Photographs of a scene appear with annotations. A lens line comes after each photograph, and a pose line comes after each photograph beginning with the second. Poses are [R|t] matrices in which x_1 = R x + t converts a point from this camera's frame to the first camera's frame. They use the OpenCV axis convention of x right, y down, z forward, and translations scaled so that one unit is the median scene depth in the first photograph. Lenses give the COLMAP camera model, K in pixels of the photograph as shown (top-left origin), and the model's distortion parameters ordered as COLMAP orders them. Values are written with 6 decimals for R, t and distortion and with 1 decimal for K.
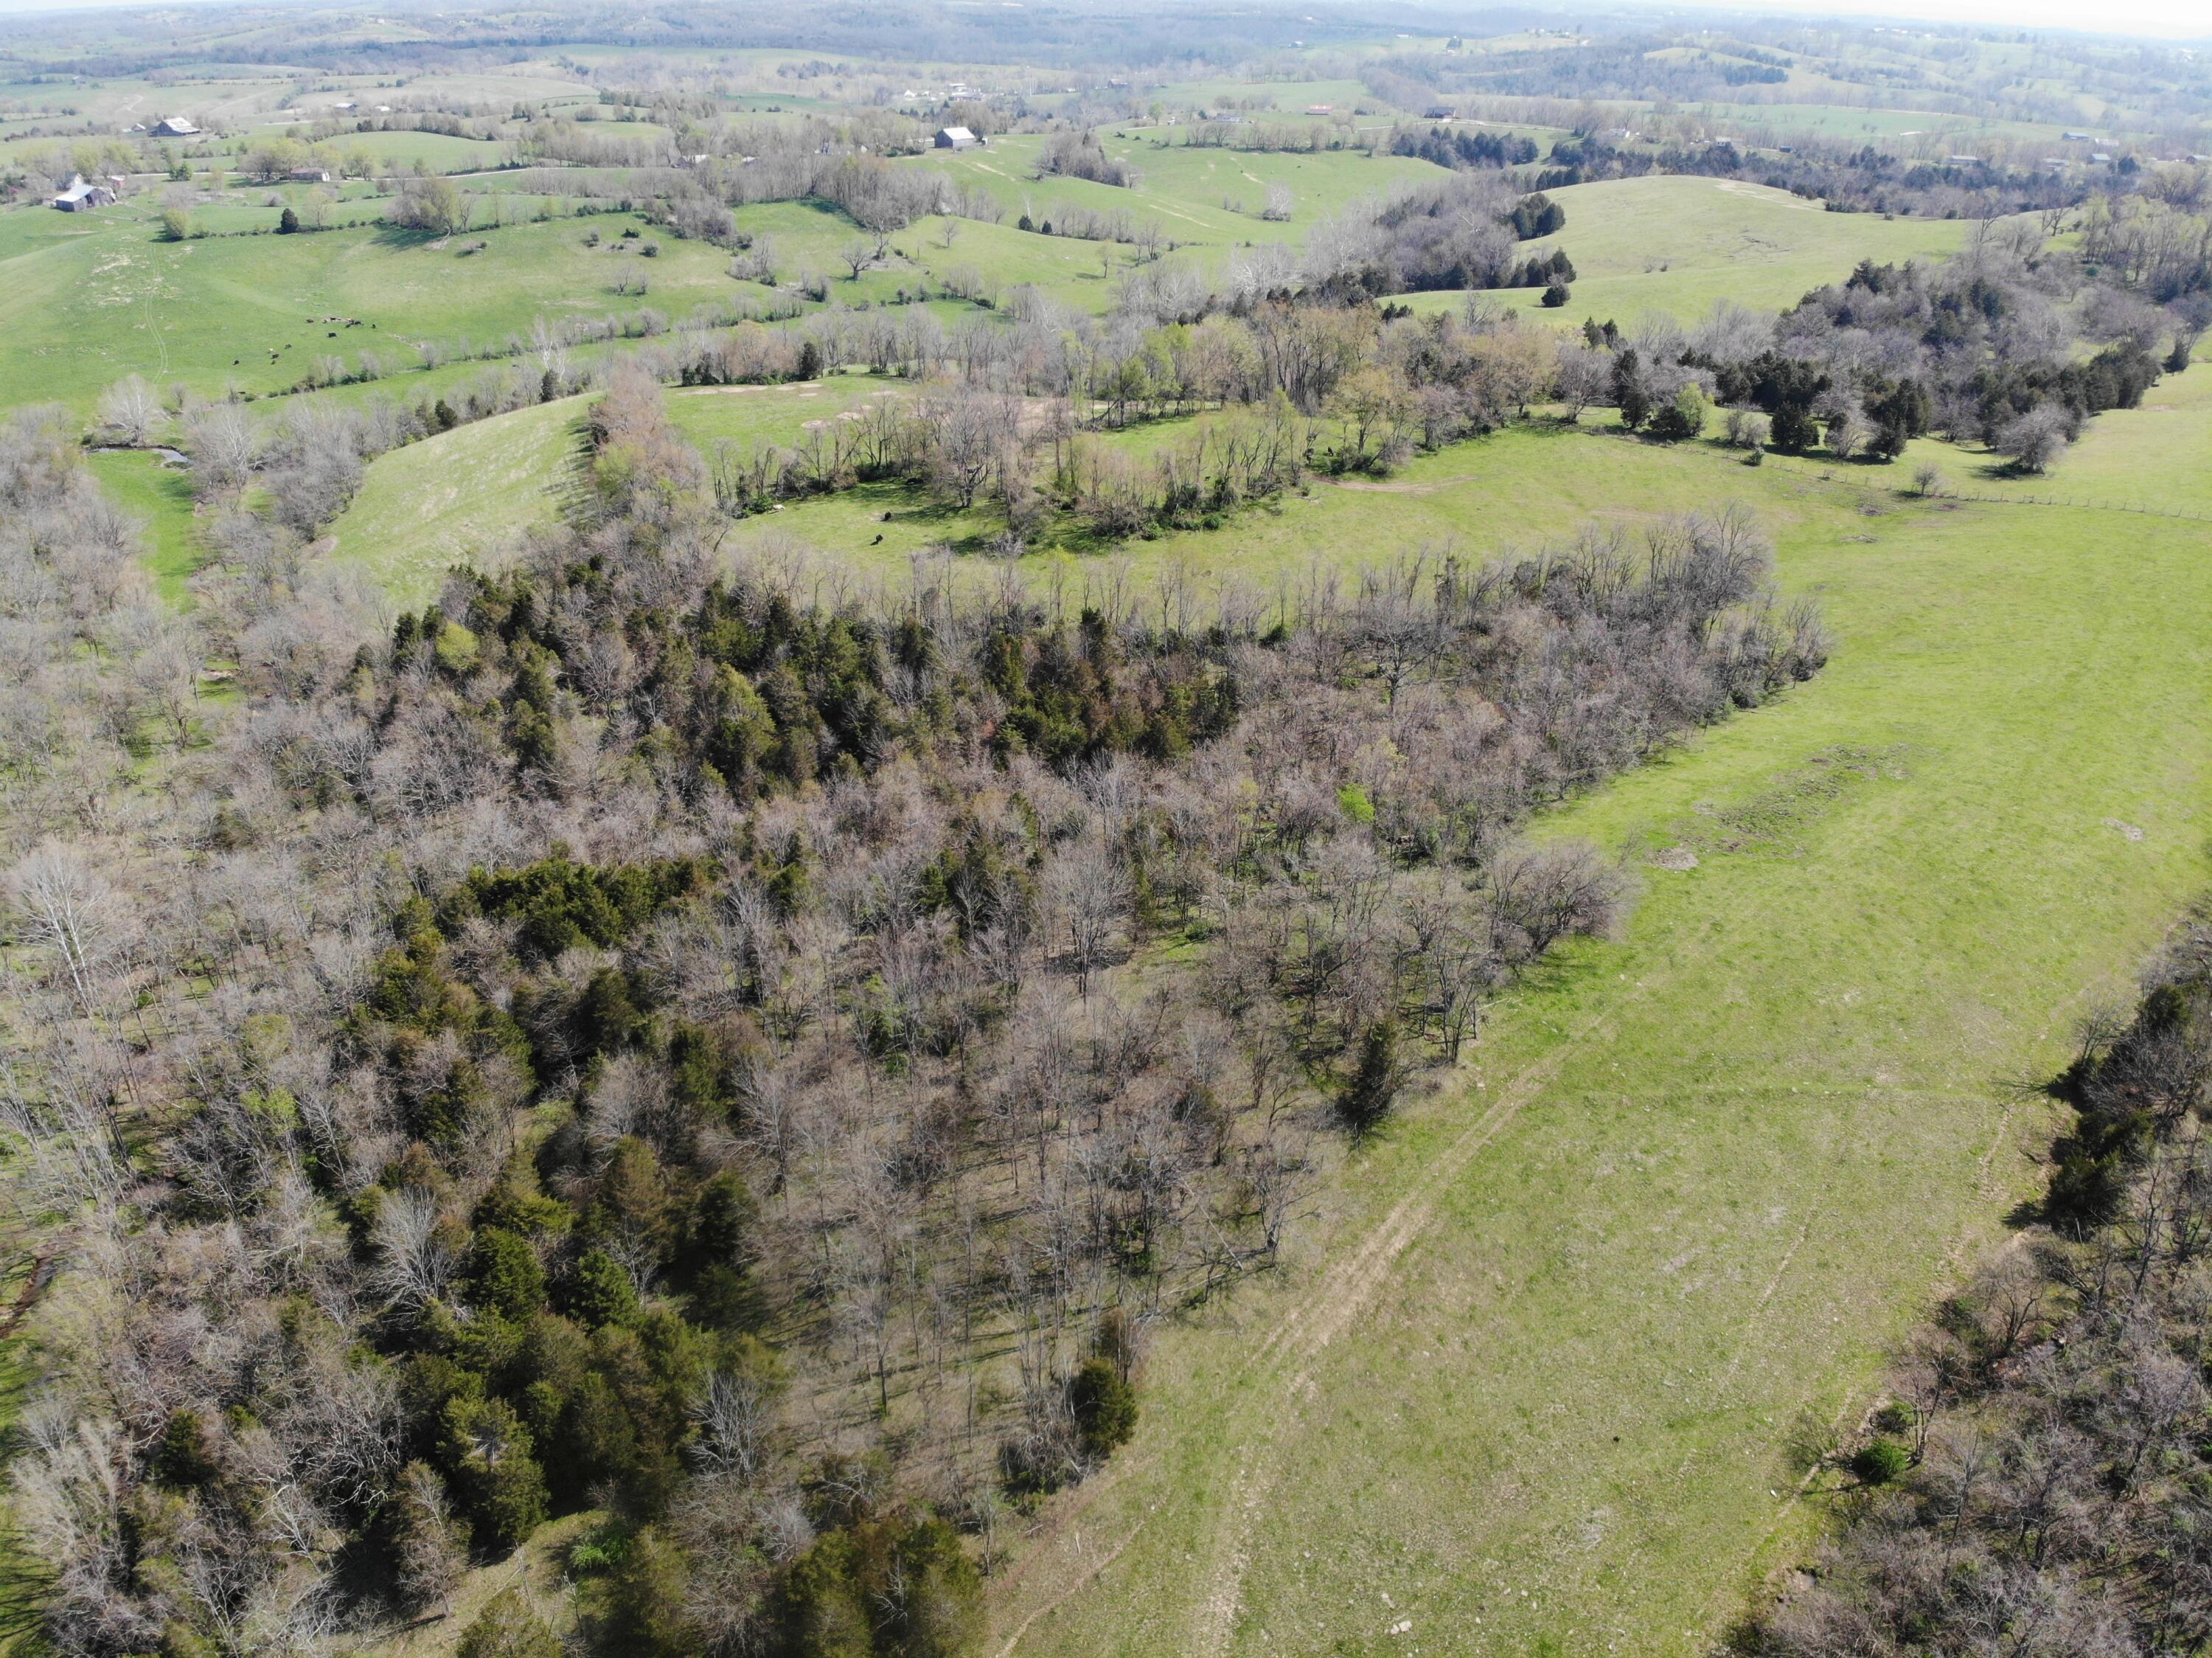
lens RADIAL K [[1609.4, 0, 1118.3], [0, 1609.4, 841.2], [0, 0, 1]] dist [0.070657, -0.169762]
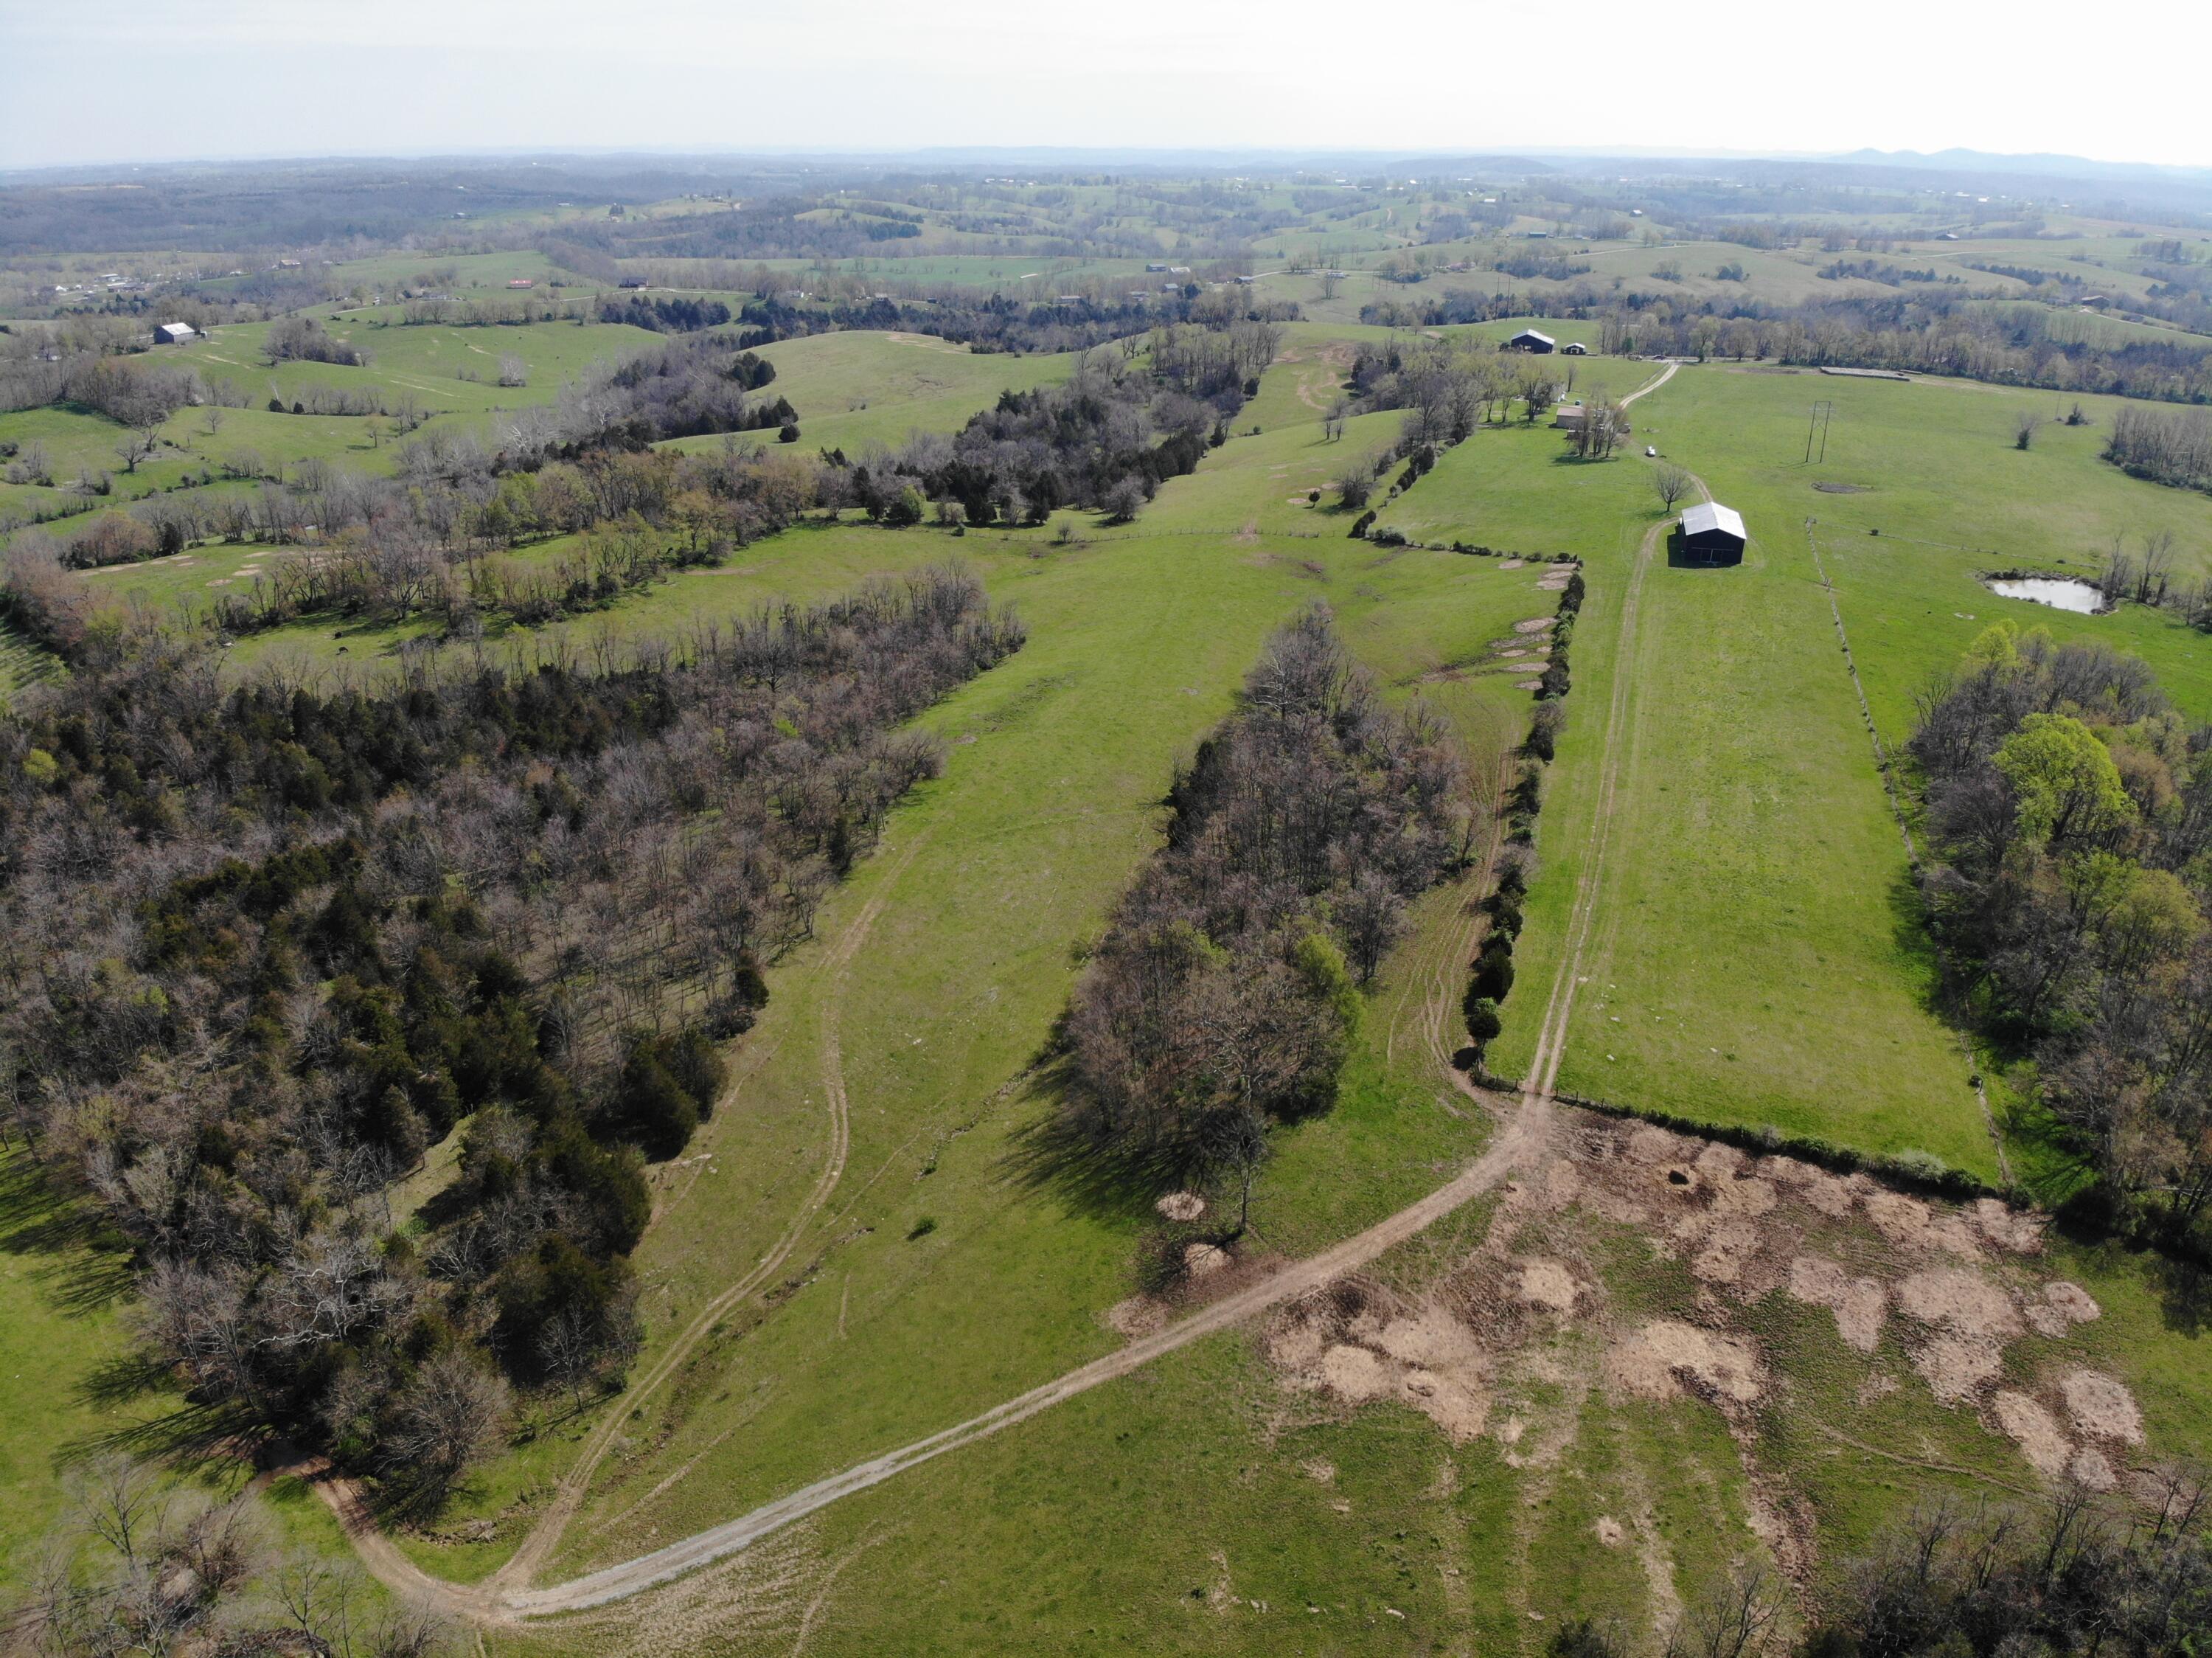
lens RADIAL K [[1609.4, 0, 1102.2], [0, 1609.4, 848.4], [0, 0, 1]] dist [0.070657, -0.169762]
pose [[0.894049, -0.181267, 0.409657, -0.070635], [0.211834, 0.976843, -0.030074, 0.057759], [-0.394719, 0.113667, 0.911744, -0.174825]]
